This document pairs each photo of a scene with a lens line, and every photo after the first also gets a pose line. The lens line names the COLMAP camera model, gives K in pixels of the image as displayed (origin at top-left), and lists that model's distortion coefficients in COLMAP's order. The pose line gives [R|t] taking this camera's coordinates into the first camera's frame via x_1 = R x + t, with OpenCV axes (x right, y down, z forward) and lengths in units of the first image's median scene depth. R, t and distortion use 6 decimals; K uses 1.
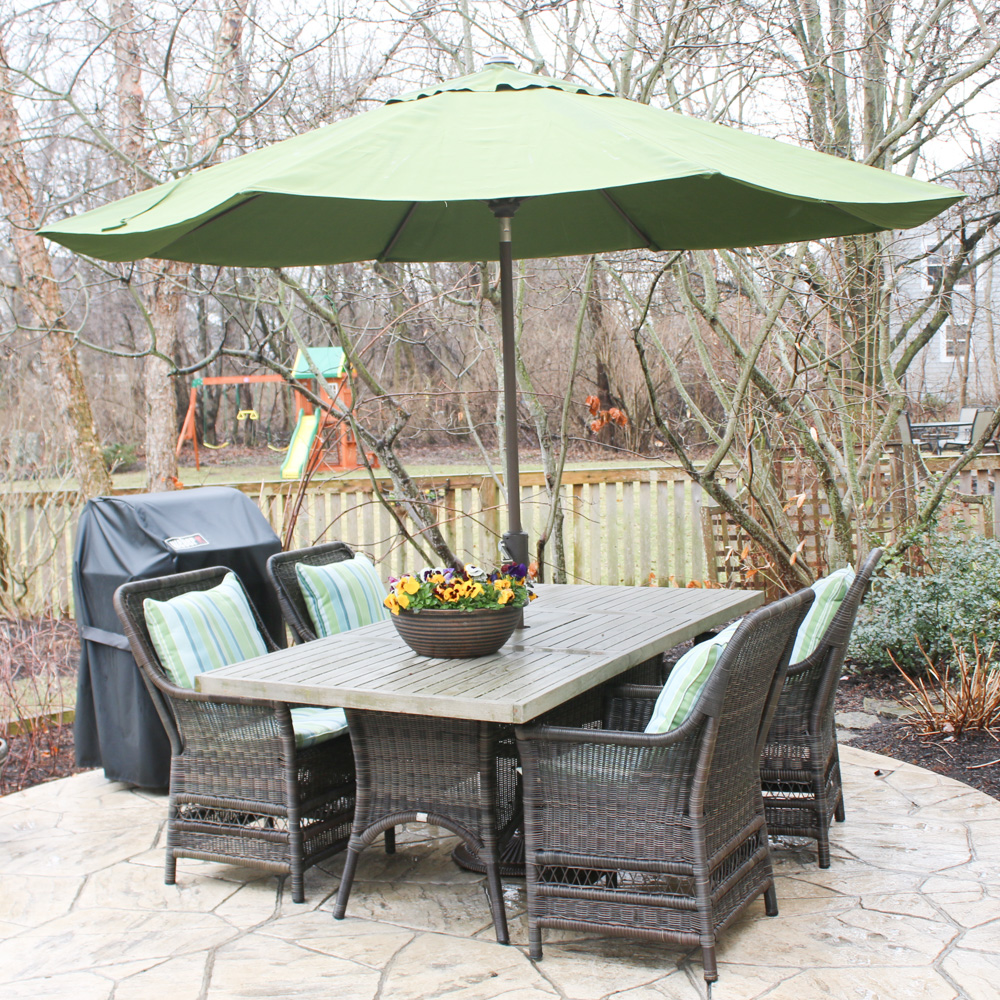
lens RADIAL K [[1877.8, 0, 500.4], [0, 1877.8, 500.0], [0, 0, 1]] dist [-0.075429, 0.000000]
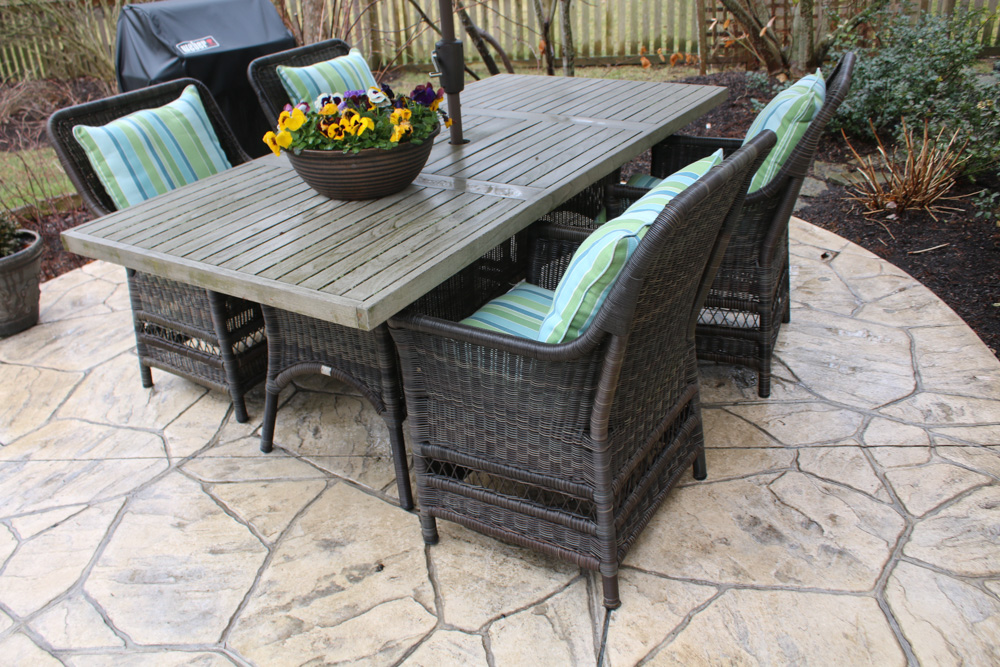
lens RADIAL K [[897.1, 0, 495.9], [0, 897.1, 339.1], [0, 0, 1]] dist [-0.126048, 0.098010]
pose [[0.991135, 0.025949, -0.130301, 0.096624], [0.026770, 0.921620, 0.387168, -0.016077], [0.130135, -0.387224, 0.912755, 0.584023]]
